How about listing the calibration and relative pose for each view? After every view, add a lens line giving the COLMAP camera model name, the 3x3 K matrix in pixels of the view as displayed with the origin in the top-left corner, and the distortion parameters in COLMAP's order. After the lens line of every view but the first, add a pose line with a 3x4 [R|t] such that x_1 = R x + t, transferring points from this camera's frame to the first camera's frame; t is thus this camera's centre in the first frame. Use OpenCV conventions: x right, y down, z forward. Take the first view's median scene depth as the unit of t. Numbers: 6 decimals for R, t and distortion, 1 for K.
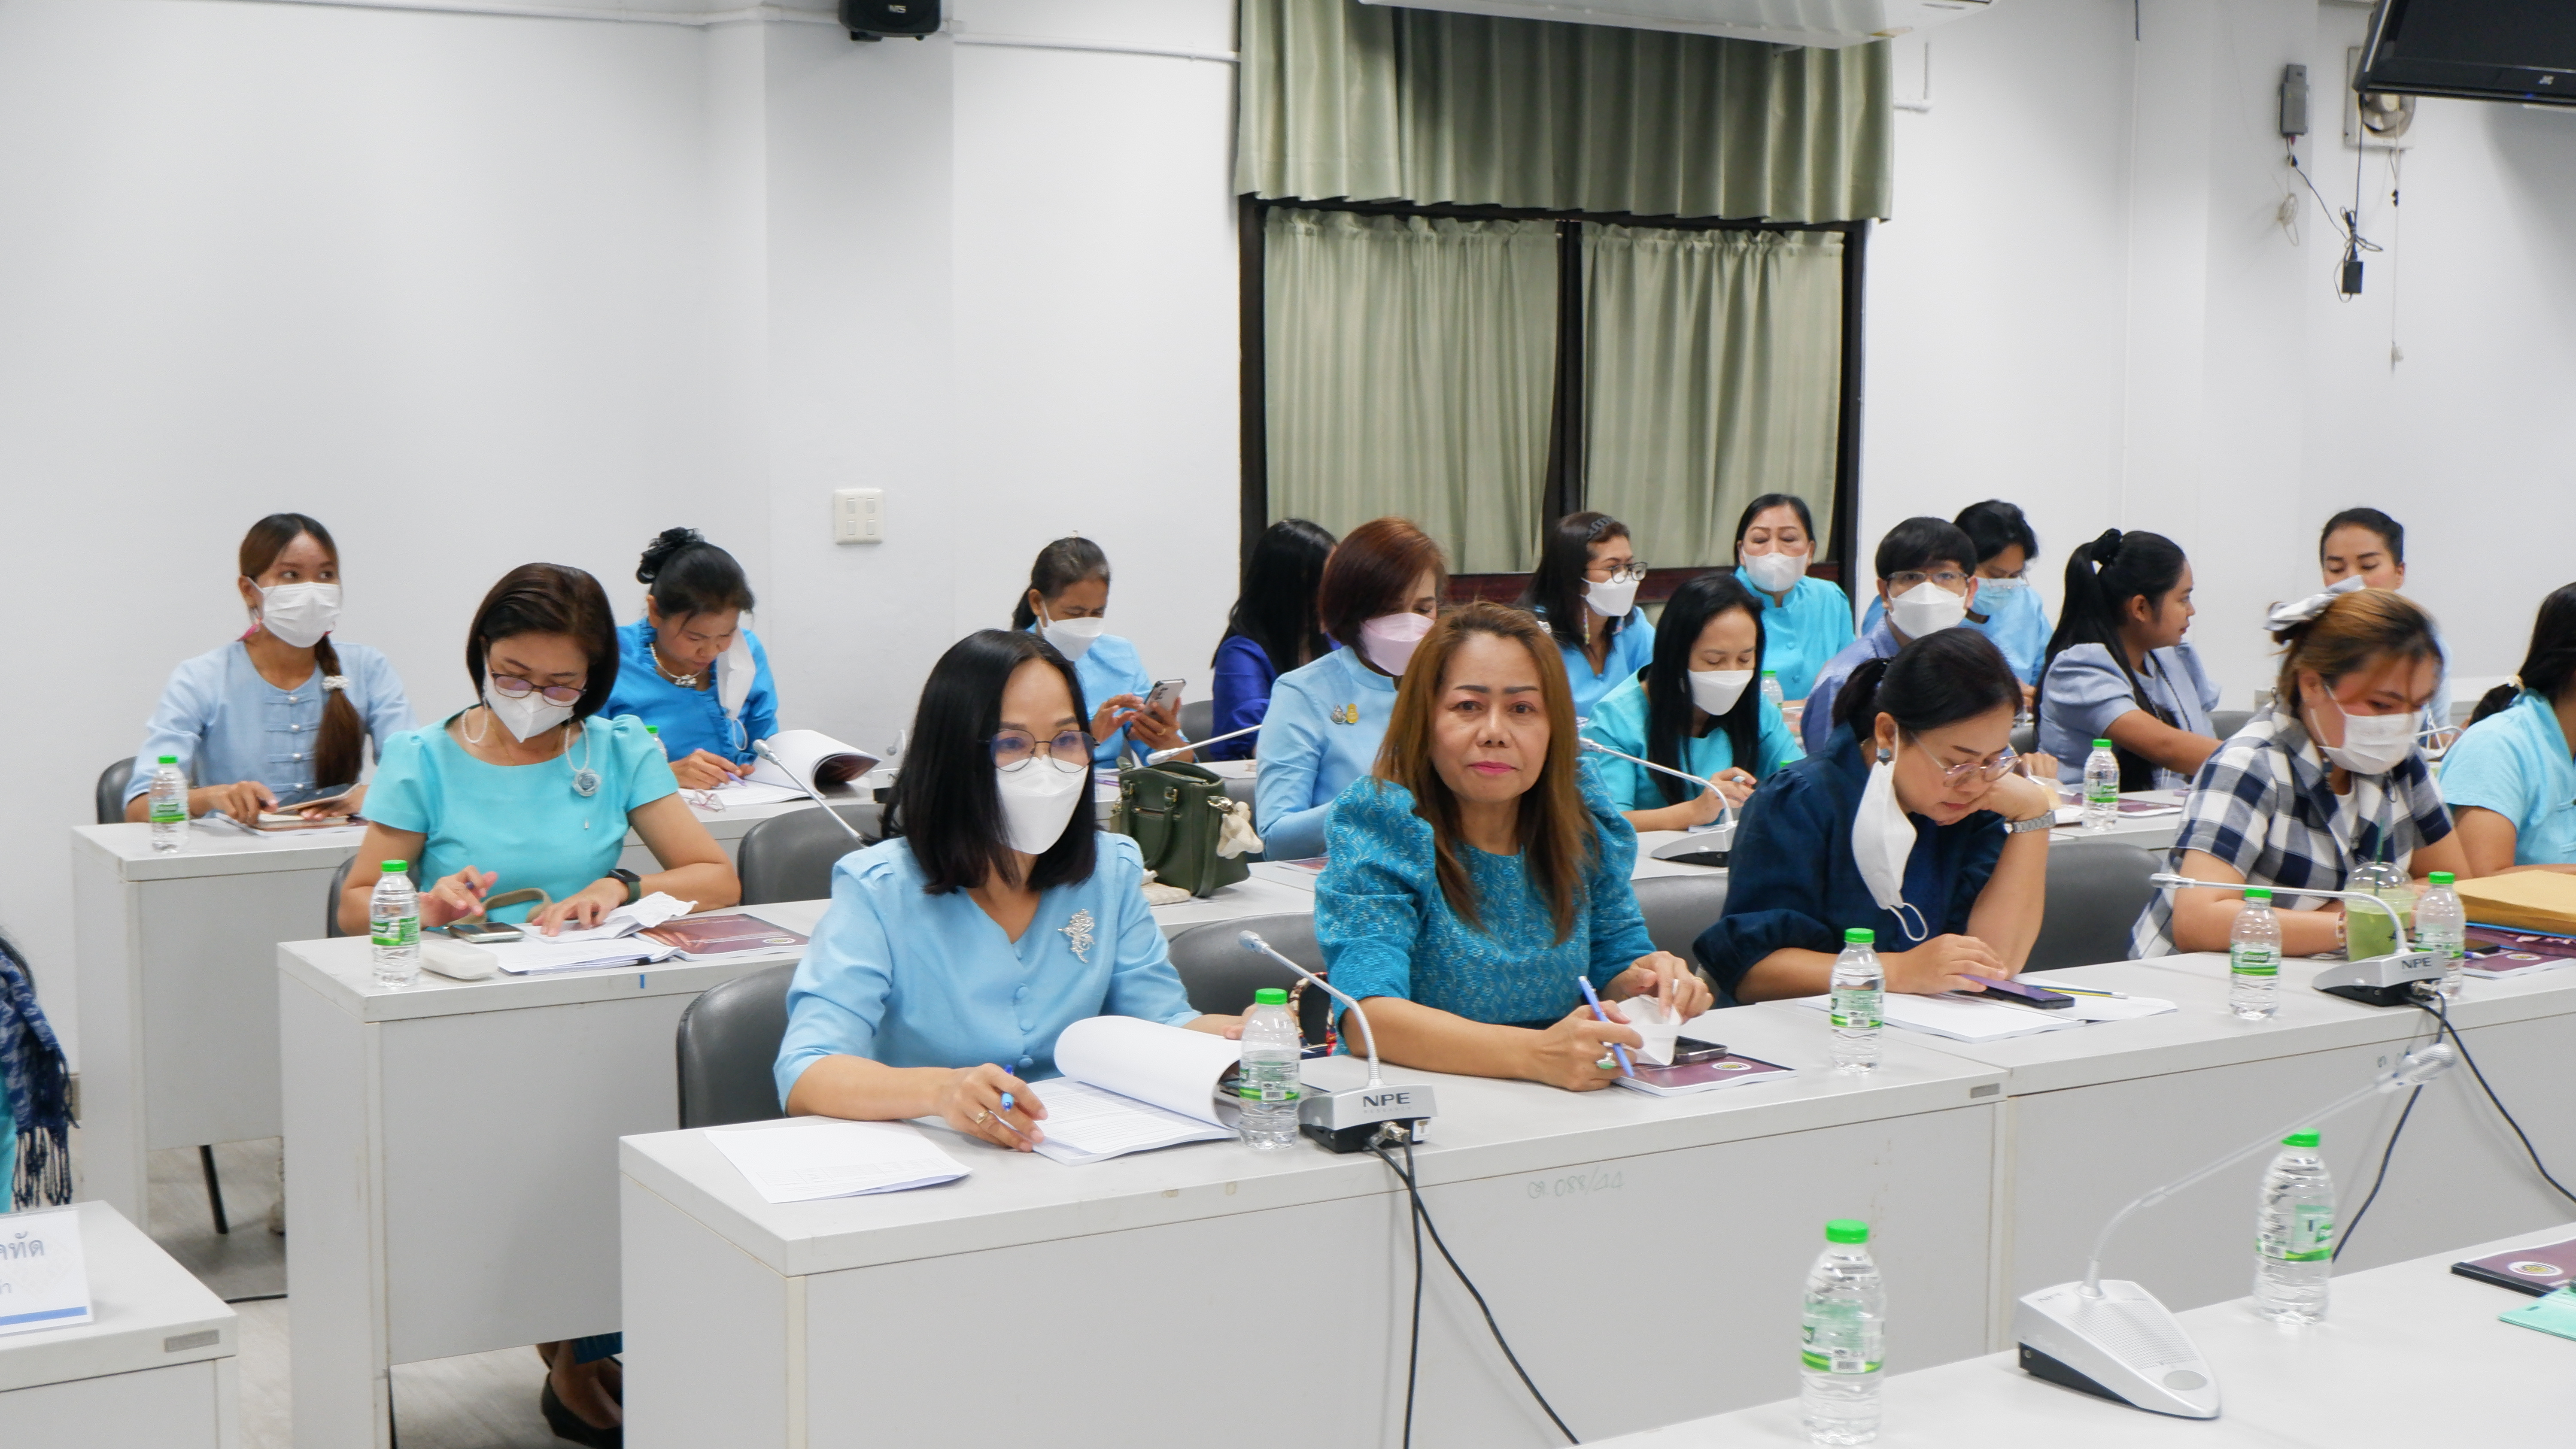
lens RADIAL K [[3144.0, 0, 1288.0], [0, 3144.0, 724.5], [0, 0, 1]] dist [0.014299, 0.024374]
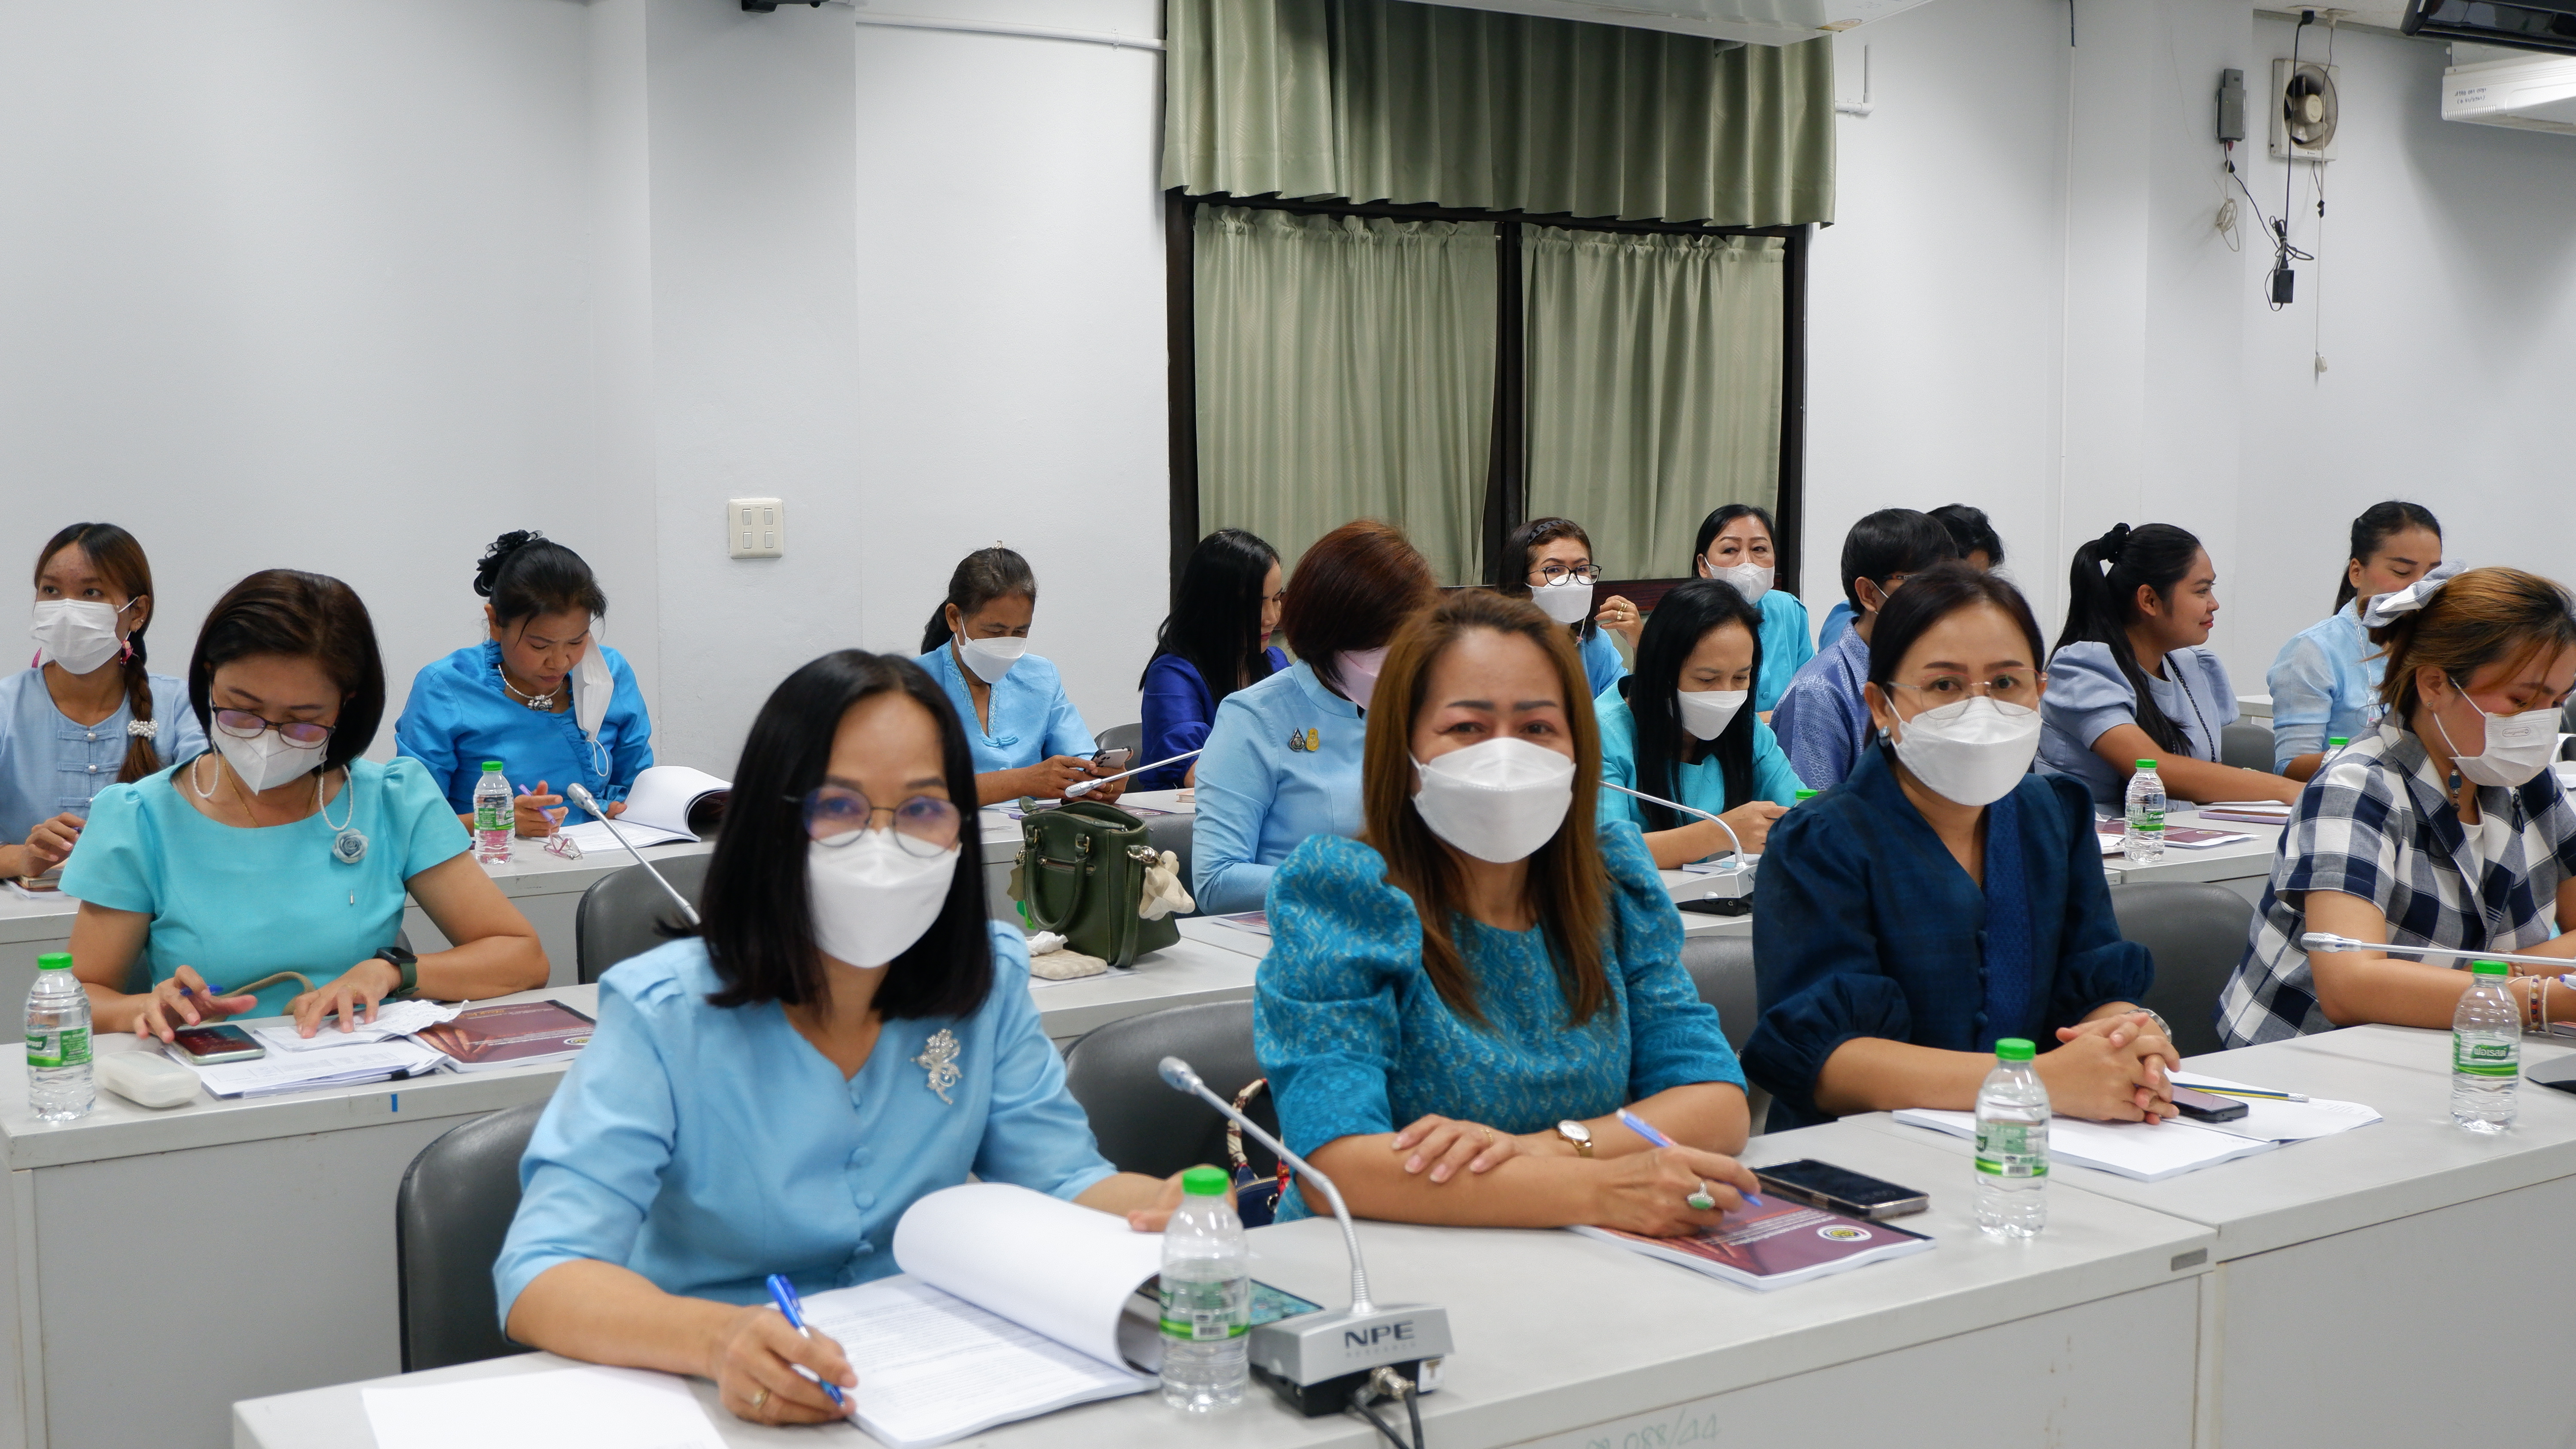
lens RADIAL K [[2995.5, 0, 1432.1], [0, 2995.5, 716.9], [0, 0, 1]] dist [-0.079072, 0.023301]
pose [[0.997501, -0.011577, 0.069692, -0.000053], [0.012084, 0.999903, -0.006861, -0.002111], [-0.069605, 0.007686, 0.997545, 0.100681]]
